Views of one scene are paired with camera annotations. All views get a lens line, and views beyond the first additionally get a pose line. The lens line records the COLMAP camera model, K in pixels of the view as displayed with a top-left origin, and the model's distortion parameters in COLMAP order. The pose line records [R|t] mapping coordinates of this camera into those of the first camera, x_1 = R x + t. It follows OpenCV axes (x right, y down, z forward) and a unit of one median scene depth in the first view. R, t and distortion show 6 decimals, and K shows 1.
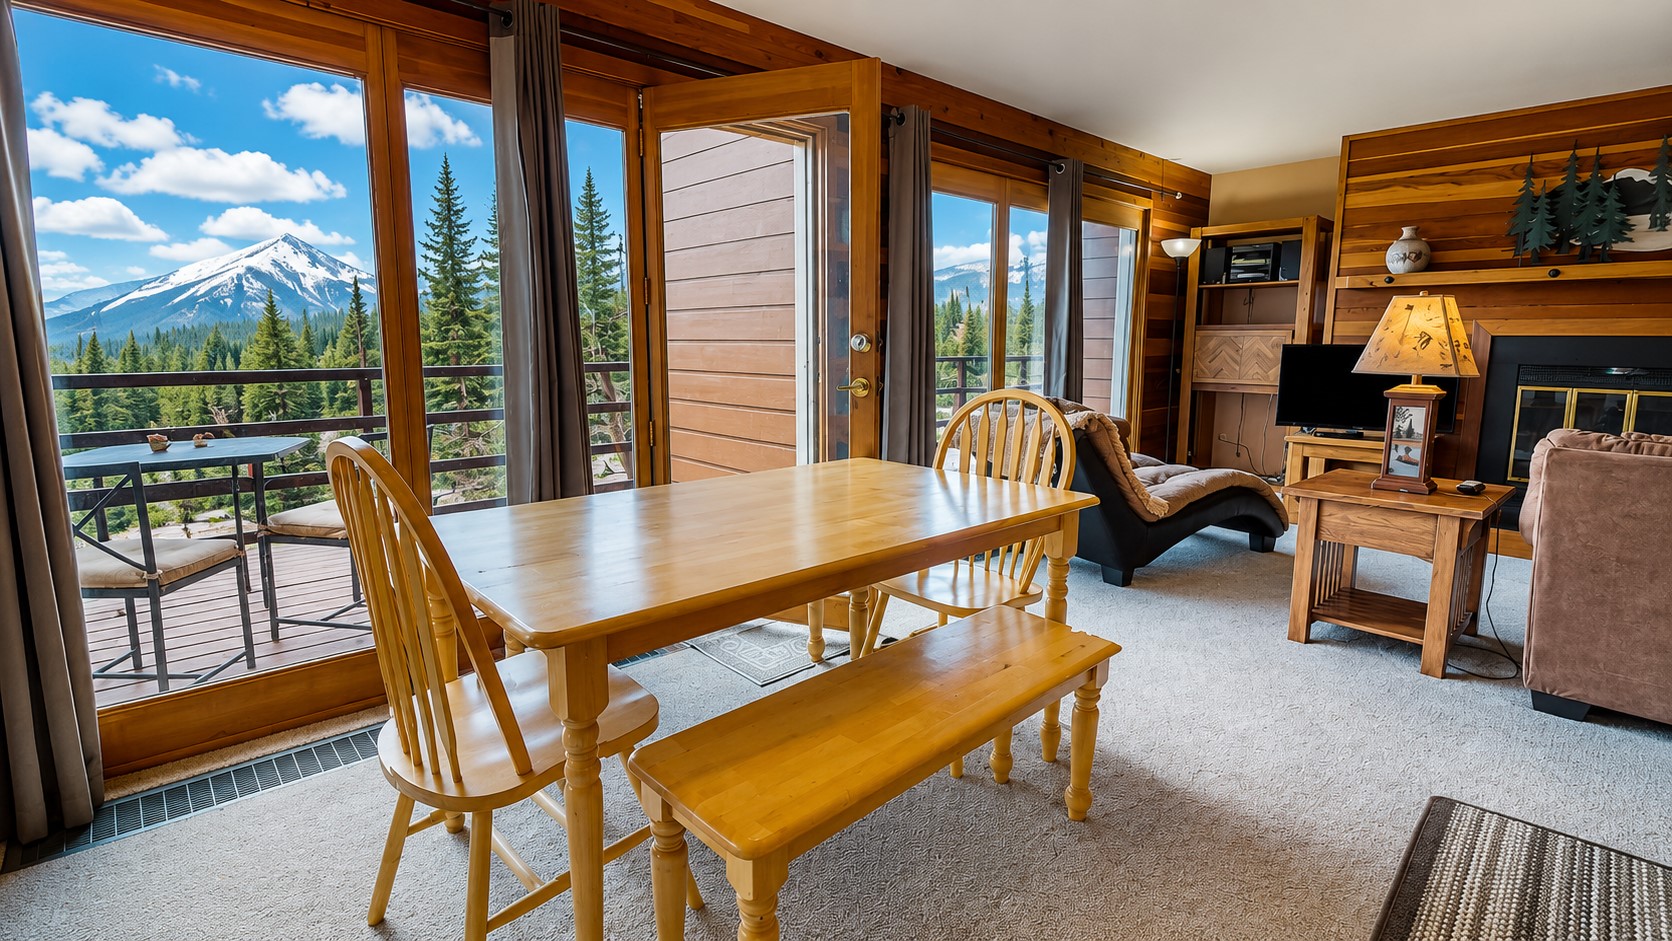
lens RADIAL K [[777.7, 0, 782.5], [0, 777.7, 448.8], [0, 0, 1]] dist [0.000458, -0.000076]
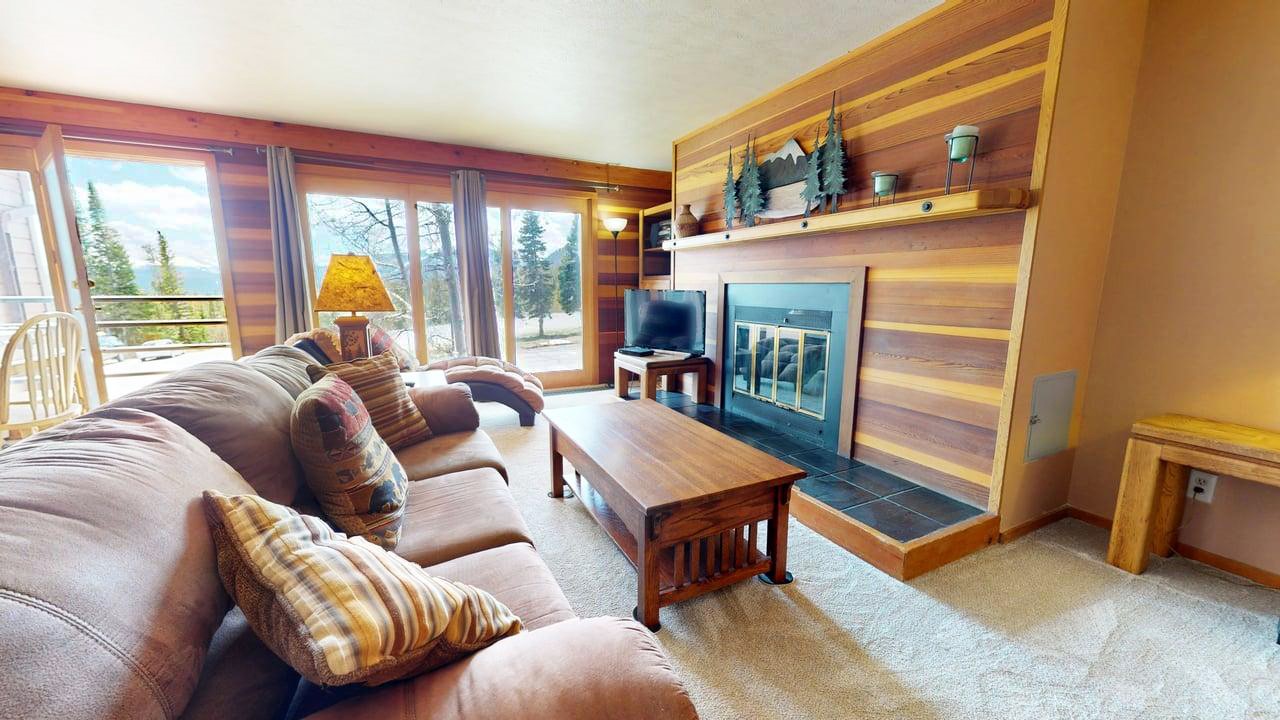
lens RADIAL K [[479.5, 0, 644.2], [0, 479.5, 363.0], [0, 0, 1]] dist [0.000449, -0.000095]
pose [[0.969738, 0.041679, -0.240562, 0.982781], [-0.037638, 0.999063, 0.021373, -0.020049], [0.241227, -0.011672, 0.970398, 0.154710]]
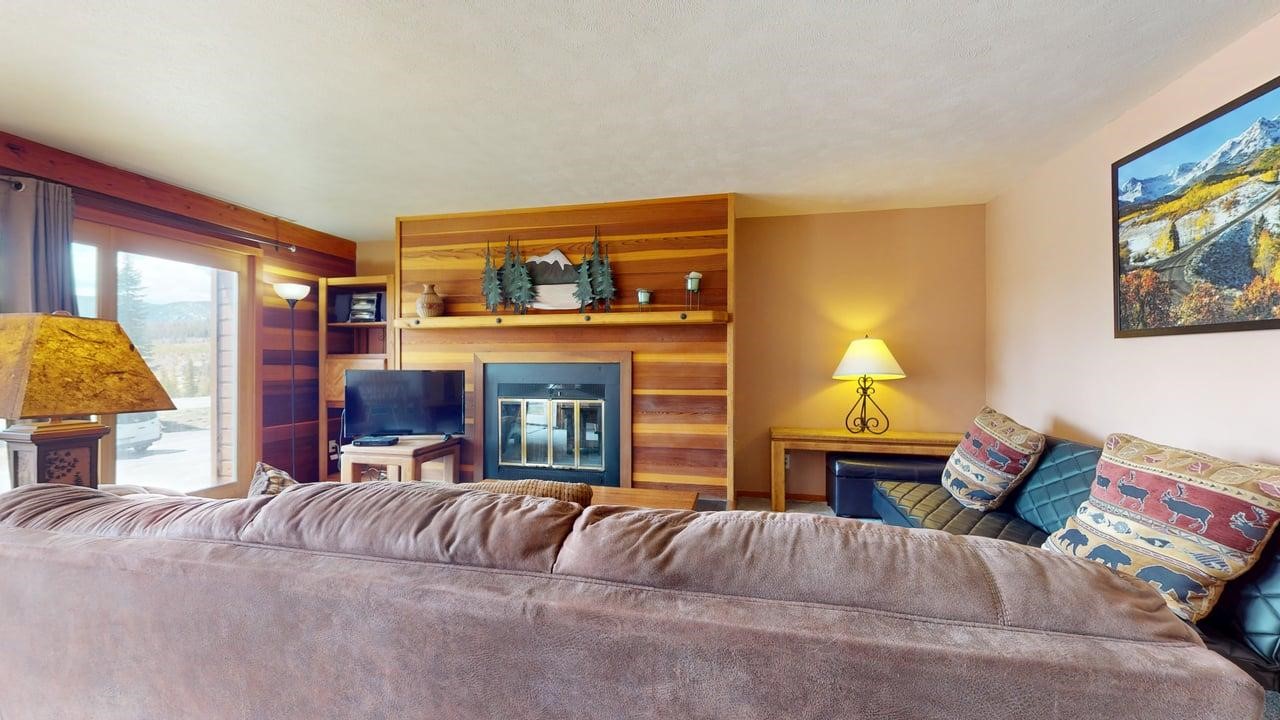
lens RADIAL K [[479.5, 0, 644.2], [0, 479.5, 363.0], [0, 0, 1]] dist [0.000449, -0.000095]
pose [[0.789683, -0.000449, 0.613515, 0.607289], [0.088995, 0.989507, -0.113825, -0.020070], [-0.607026, 0.144486, 0.781436, 0.136015]]
